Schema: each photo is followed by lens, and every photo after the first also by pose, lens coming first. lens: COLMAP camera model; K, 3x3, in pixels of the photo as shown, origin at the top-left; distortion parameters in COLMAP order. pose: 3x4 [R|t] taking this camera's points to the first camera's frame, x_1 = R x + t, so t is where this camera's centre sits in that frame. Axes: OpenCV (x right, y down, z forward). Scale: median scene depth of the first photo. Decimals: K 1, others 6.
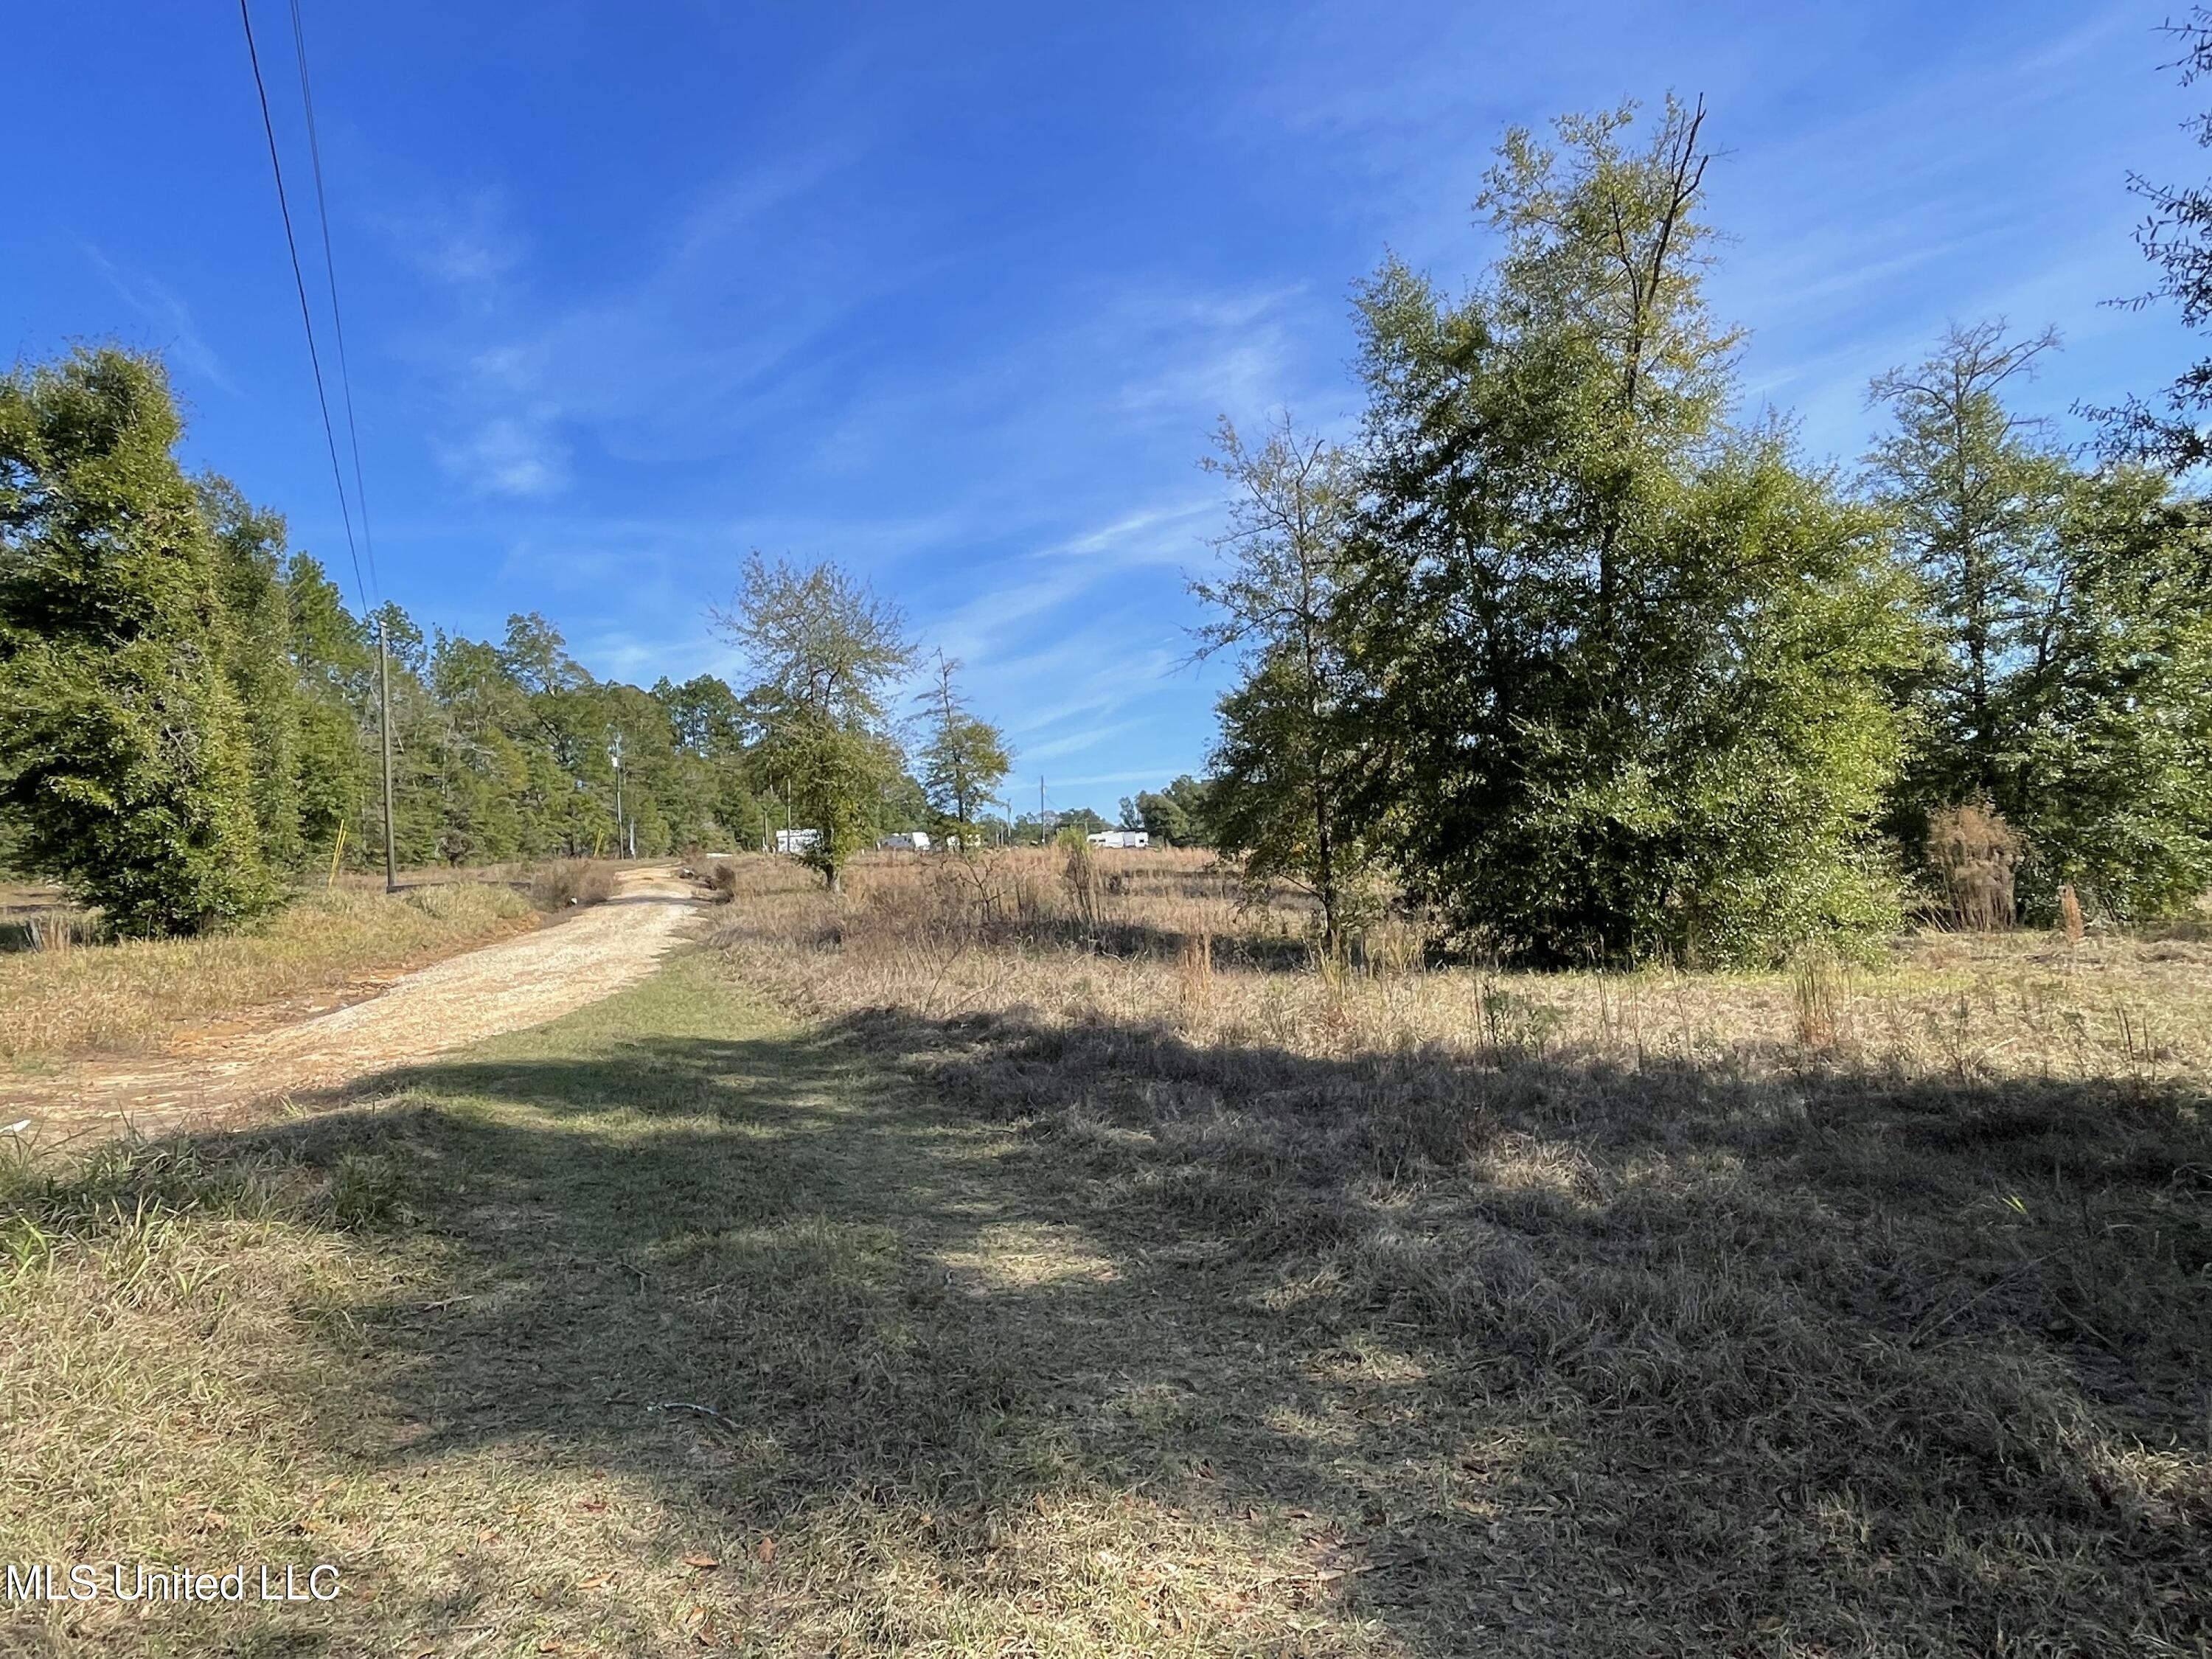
lens RADIAL K [[1439.7, 0, 1084.0], [0, 1439.7, 826.1], [0, 0, 1]] dist [0.000437, 0.006447]
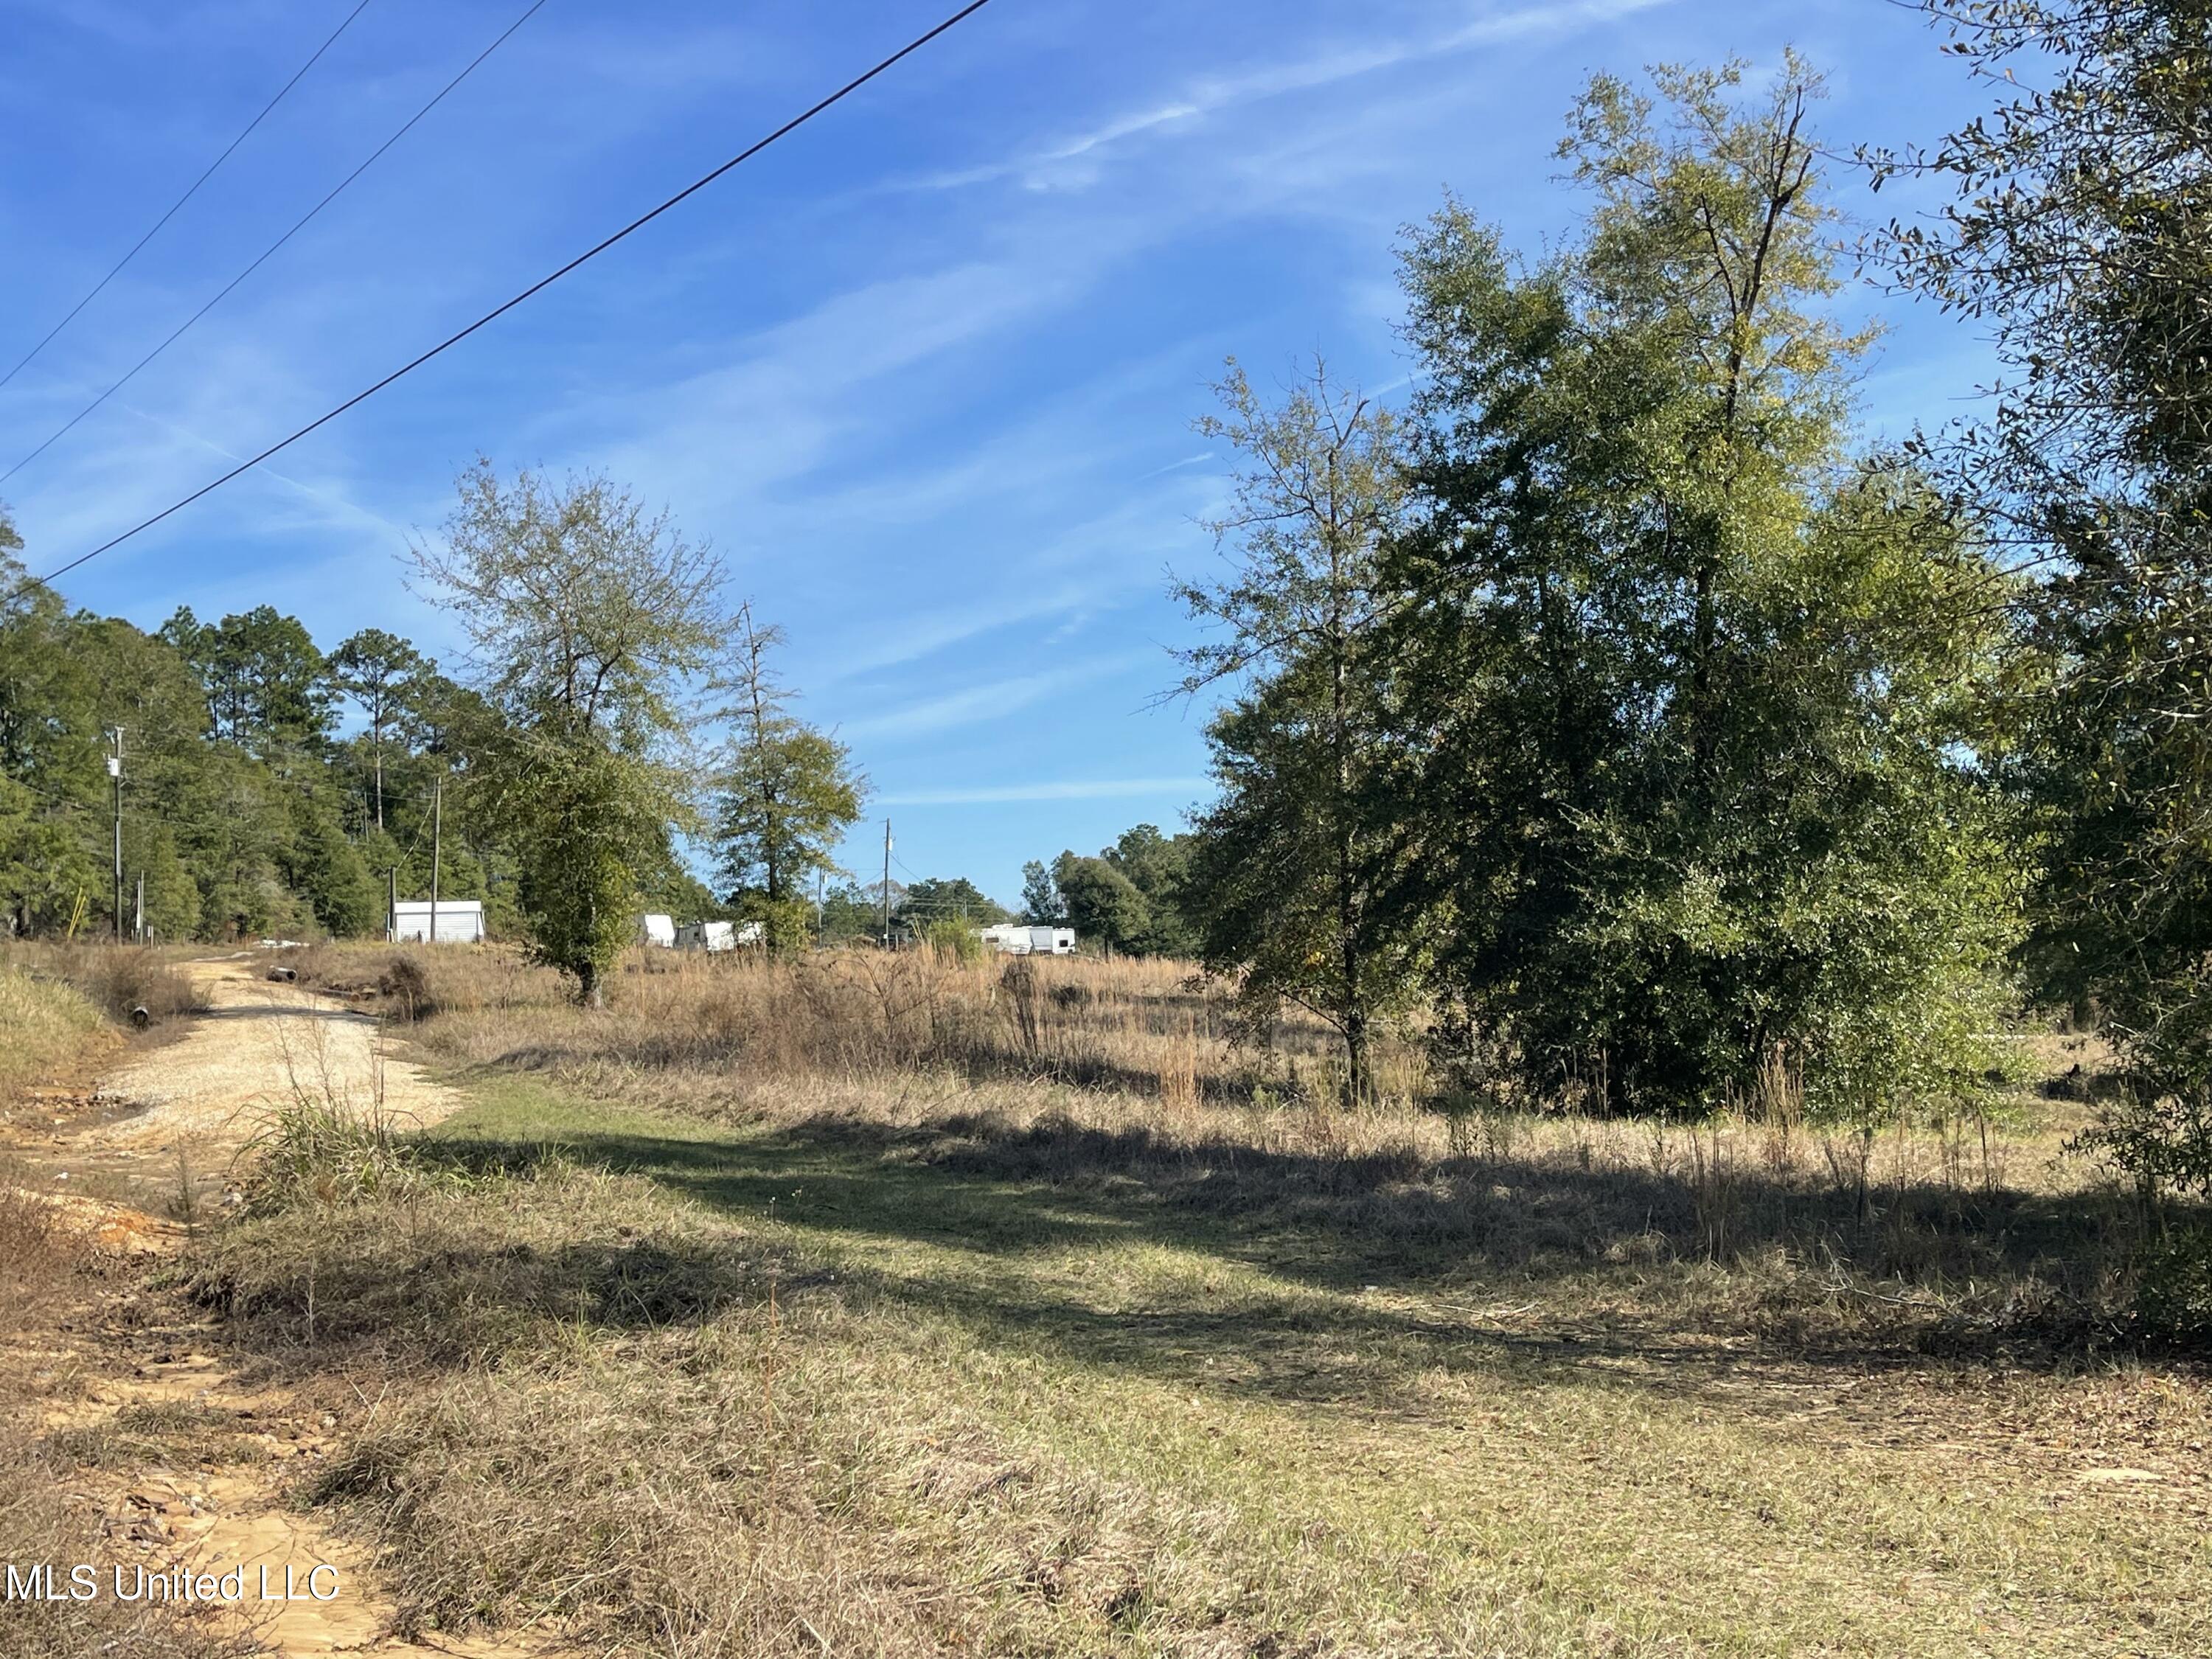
lens RADIAL K [[2714.0, 0, 1119.8], [0, 2714.0, 825.9], [0, 0, 1]] dist [0.046019, 0.000000]
pose [[0.997453, 0.036814, 0.061094, -0.033704], [-0.034812, 0.998832, -0.033515, -0.002700], [-0.062256, 0.031303, 0.997569, -0.347413]]
